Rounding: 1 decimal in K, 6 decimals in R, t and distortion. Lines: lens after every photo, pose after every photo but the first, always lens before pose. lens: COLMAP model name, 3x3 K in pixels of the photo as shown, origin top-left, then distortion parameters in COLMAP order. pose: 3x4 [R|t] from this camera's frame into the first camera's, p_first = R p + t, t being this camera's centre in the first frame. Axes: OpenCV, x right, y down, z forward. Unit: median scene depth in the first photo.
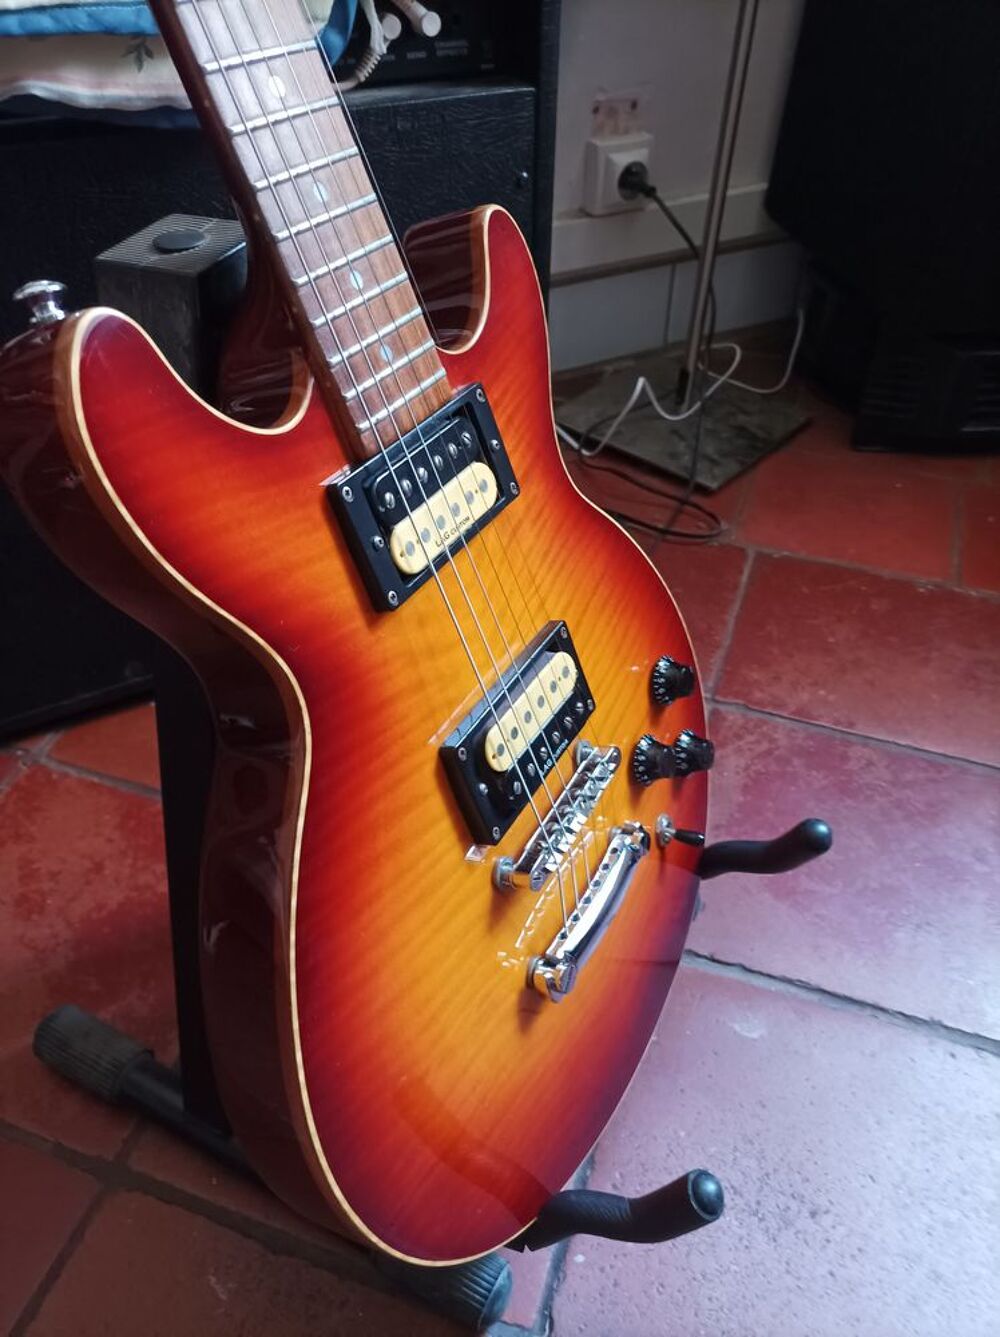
lens RADIAL K [[1020.1, 0, 500.0], [0, 1020.1, 668.5], [0, 0, 1]] dist [0.001469, -0.005629]
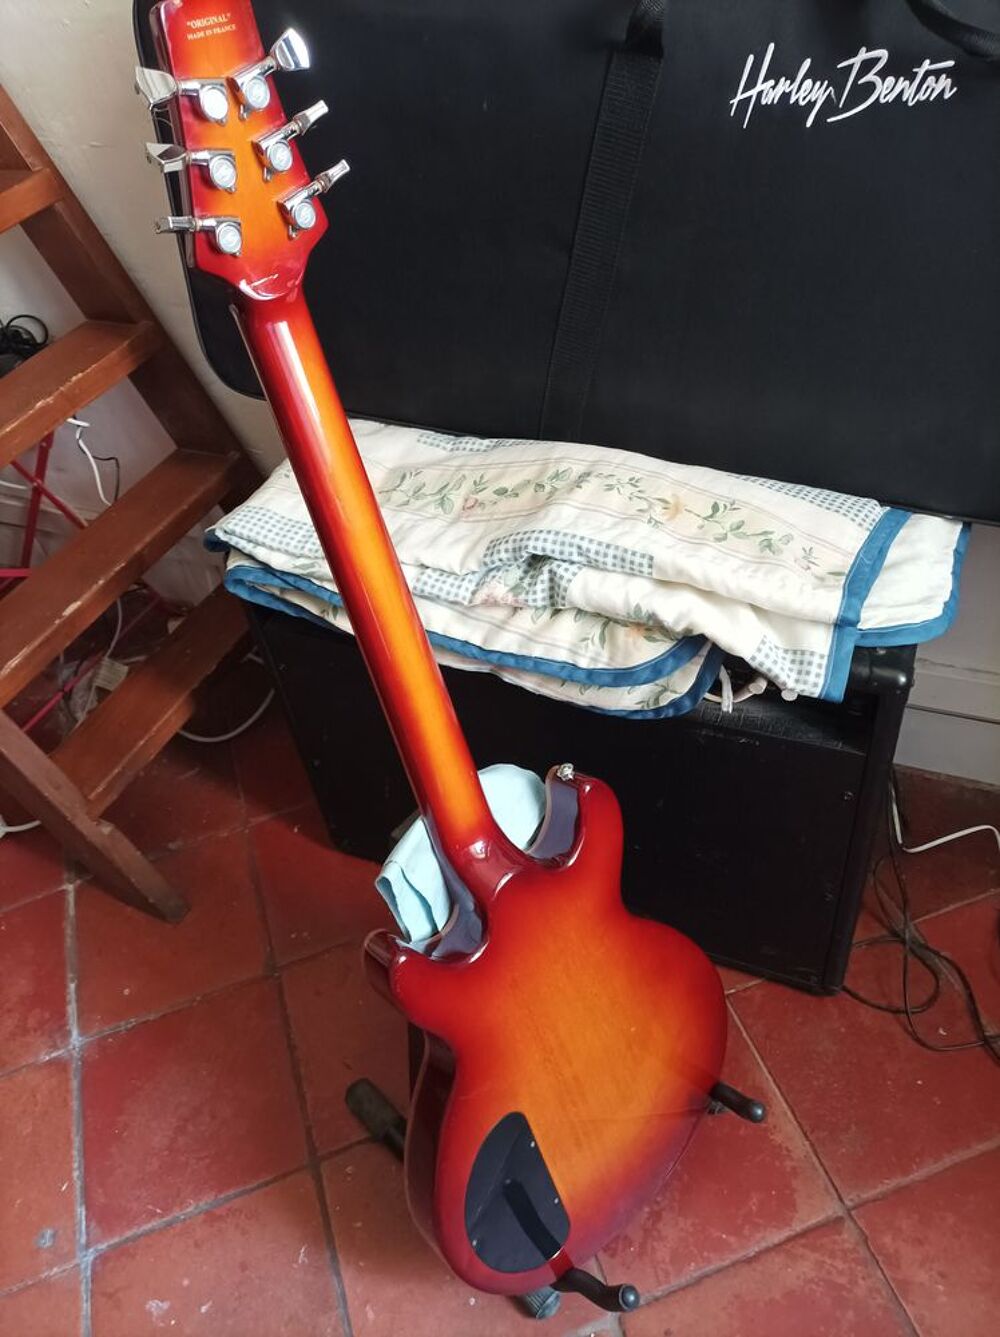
lens RADIAL K [[1029.3, 0, 500.0], [0, 1029.3, 668.5], [0, 0, 1]] dist [-0.009996, 0.009087]
pose [[0.616230, 0.475472, -0.627843, 0.898783], [-0.419380, 0.872876, 0.249415, -1.408391], [0.666619, 0.109607, 0.737296, -0.446513]]
